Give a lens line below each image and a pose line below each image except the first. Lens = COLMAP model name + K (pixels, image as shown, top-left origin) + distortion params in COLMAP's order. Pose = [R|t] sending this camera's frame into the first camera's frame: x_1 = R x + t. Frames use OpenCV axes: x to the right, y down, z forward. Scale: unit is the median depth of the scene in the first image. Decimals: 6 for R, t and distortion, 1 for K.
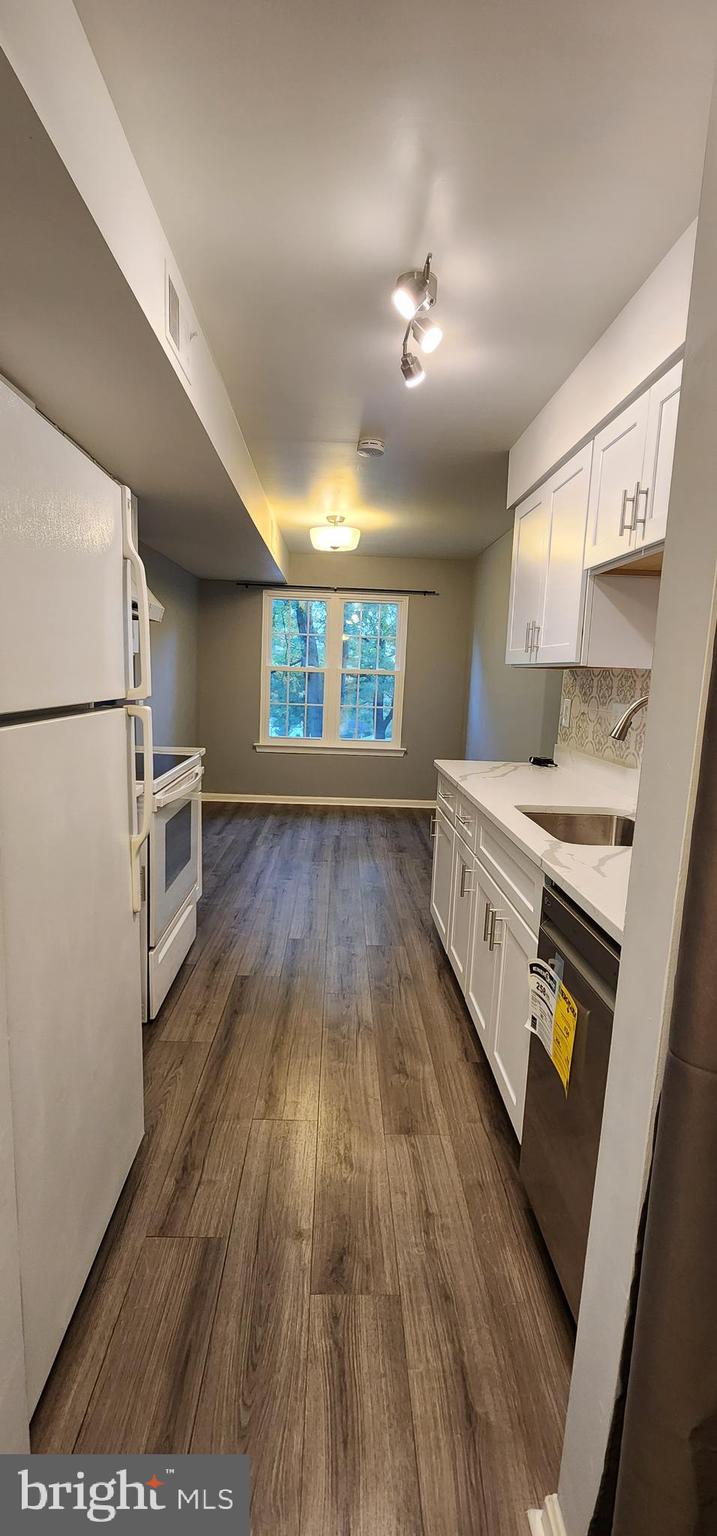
lens RADIAL K [[633.1, 0, 362.0], [0, 633.1, 769.1], [0, 0, 1]] dist [-0.009492, -0.000099]
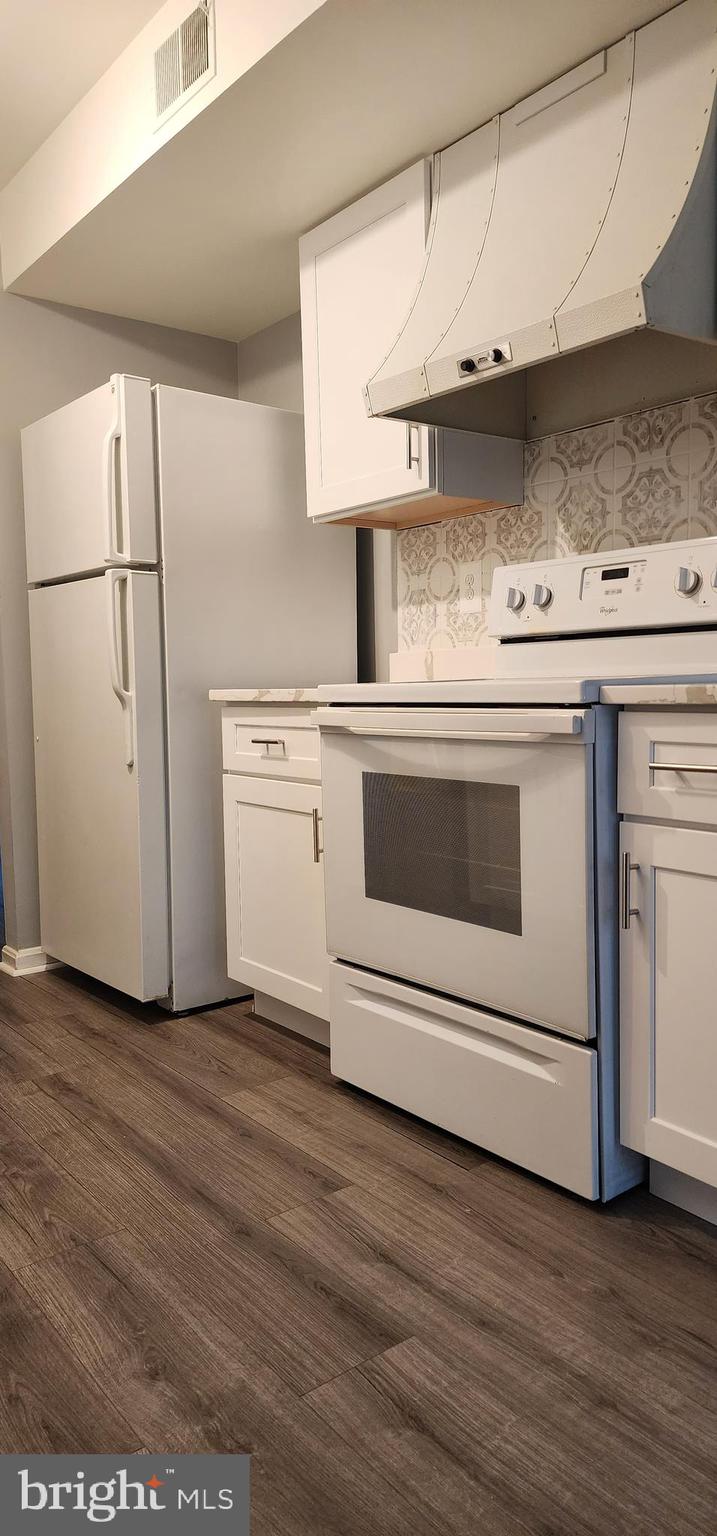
lens RADIAL K [[1028.1, 0, 365.1], [0, 1028.1, 766.8], [0, 0, 1]] dist [0.046129, -0.001249]
pose [[-0.812743, 0.028476, -0.581926, 0.119983], [-0.099143, 0.977478, 0.186300, -0.048349], [0.574125, 0.209108, -0.791615, 0.940582]]
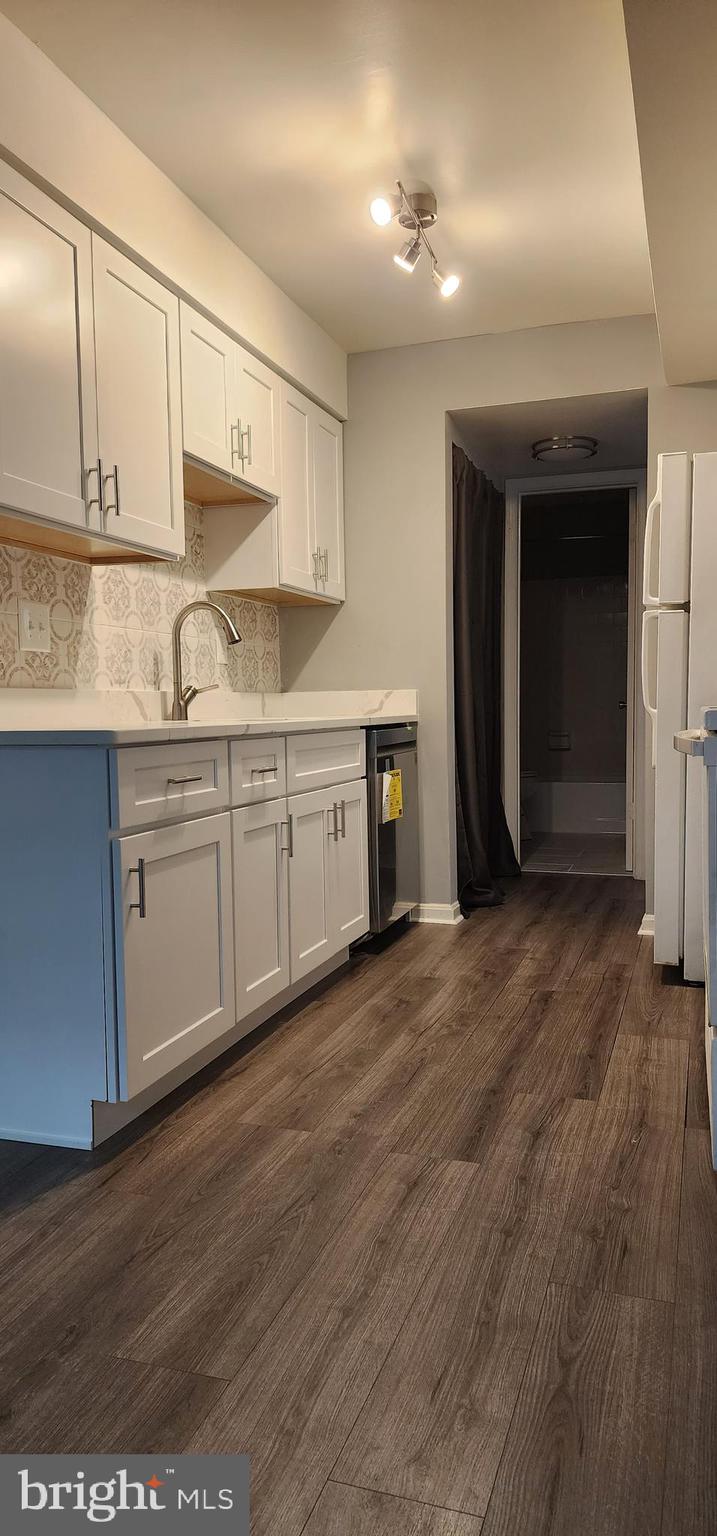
lens RADIAL K [[1028.1, 0, 363.4], [0, 1028.1, 767.6], [0, 0, 1]] dist [0.046129, -0.001249]
pose [[-0.937746, -0.046960, 0.344134, -0.189735], [0.031117, 0.975474, 0.217904, -0.093413], [-0.345926, 0.215047, -0.913285, 1.140018]]
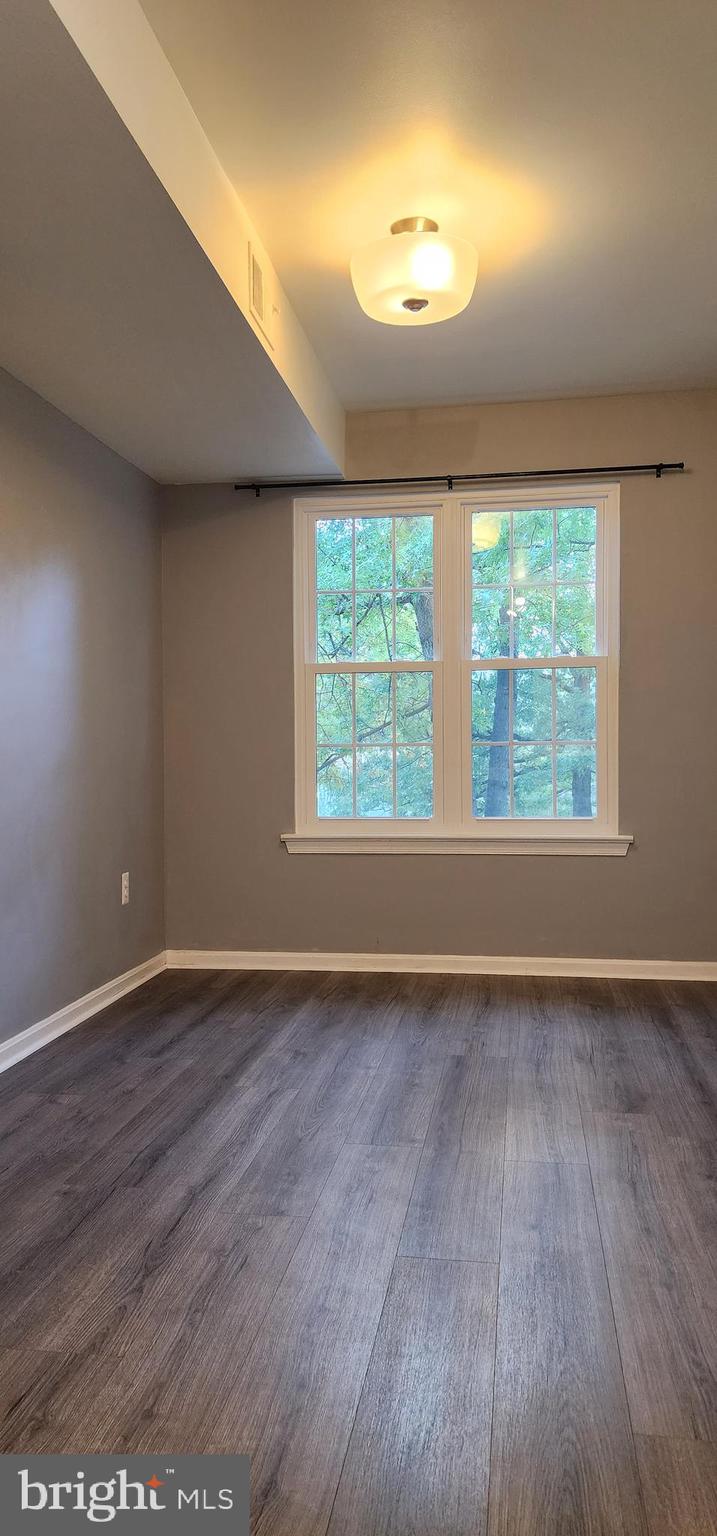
lens RADIAL K [[1028.1, 0, 386.3], [0, 1028.1, 768.2], [0, 0, 1]] dist [0.046129, -0.001249]
pose [[0.985385, -0.045328, -0.164199, 0.033021], [0.022180, 0.989882, -0.140152, 0.023286], [0.168891, 0.134461, 0.976420, 0.428740]]
